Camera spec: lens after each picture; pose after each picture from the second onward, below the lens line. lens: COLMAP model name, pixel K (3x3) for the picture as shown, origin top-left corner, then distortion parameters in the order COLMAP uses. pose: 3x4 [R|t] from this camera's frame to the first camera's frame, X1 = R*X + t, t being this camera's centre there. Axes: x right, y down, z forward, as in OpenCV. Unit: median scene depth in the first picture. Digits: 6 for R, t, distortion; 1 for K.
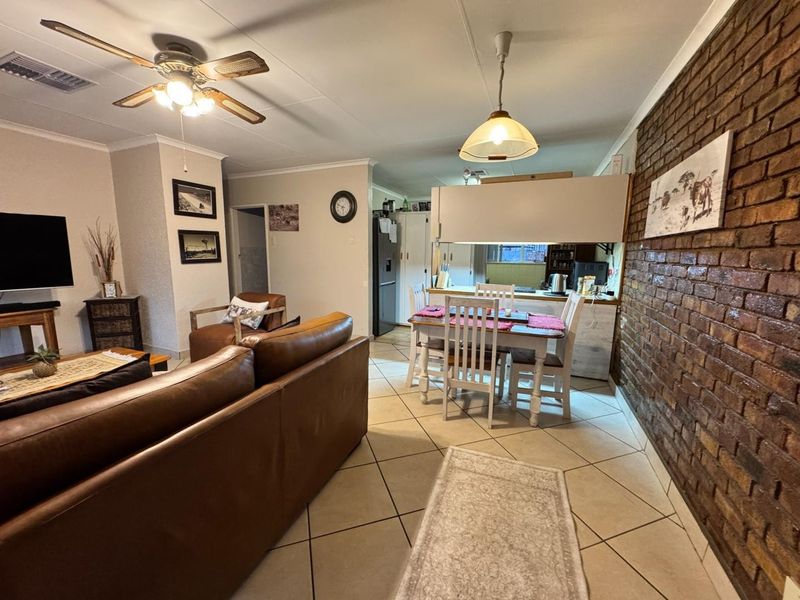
lens RADIAL K [[318.7, 0, 398.5], [0, 318.7, 302.5], [0, 0, 1]] dist [-0.003244, 0.000786]
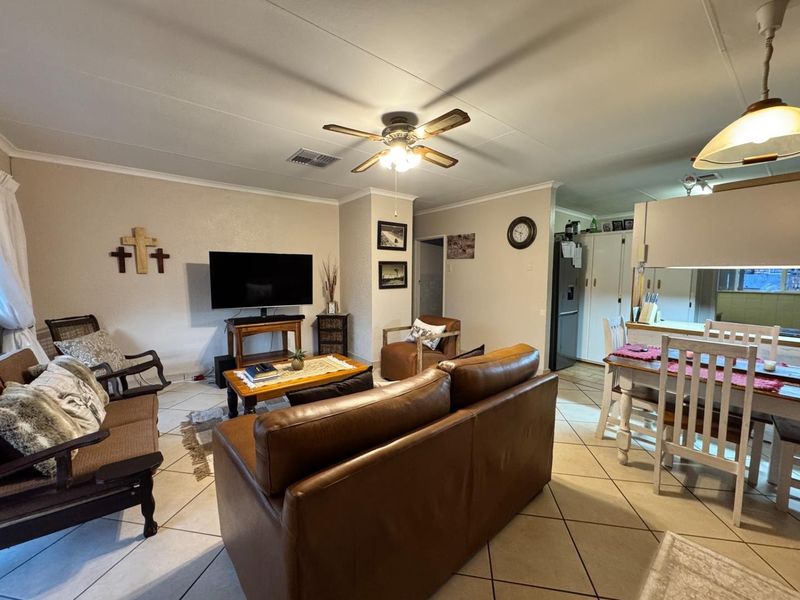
lens RADIAL K [[318.7, 0, 398.1], [0, 318.7, 301.3], [0, 0, 1]] dist [-0.003244, 0.000786]
pose [[0.877110, 0.033104, -0.479148, -0.049382], [-0.069872, 0.995803, -0.059105, -0.011425], [0.475180, 0.085321, 0.875742, -0.028424]]
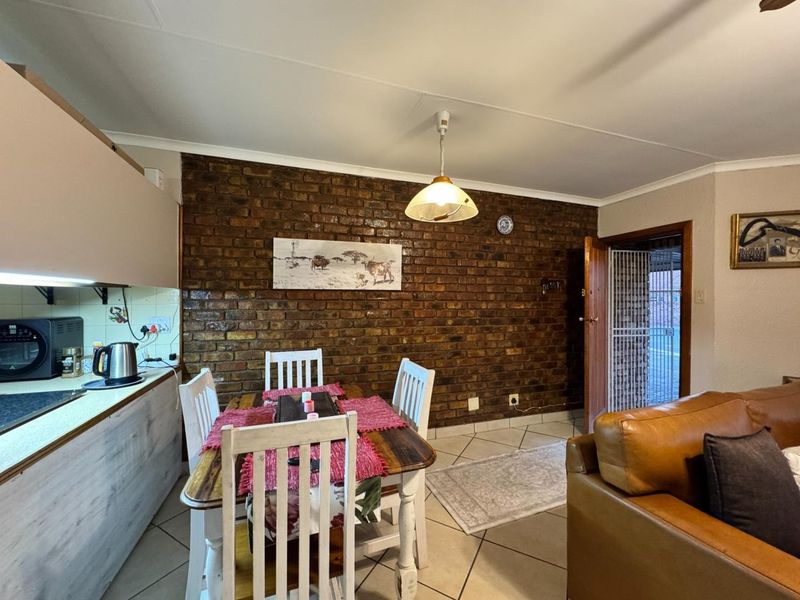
lens RADIAL K [[318.7, 0, 404.0], [0, 318.7, 298.8], [0, 0, 1]] dist [-0.003244, 0.000786]
pose [[-0.672468, -0.009501, 0.740065, -0.271141], [0.107829, 0.987991, 0.110664, -0.215869], [-0.732229, 0.154218, -0.663368, 1.255096]]
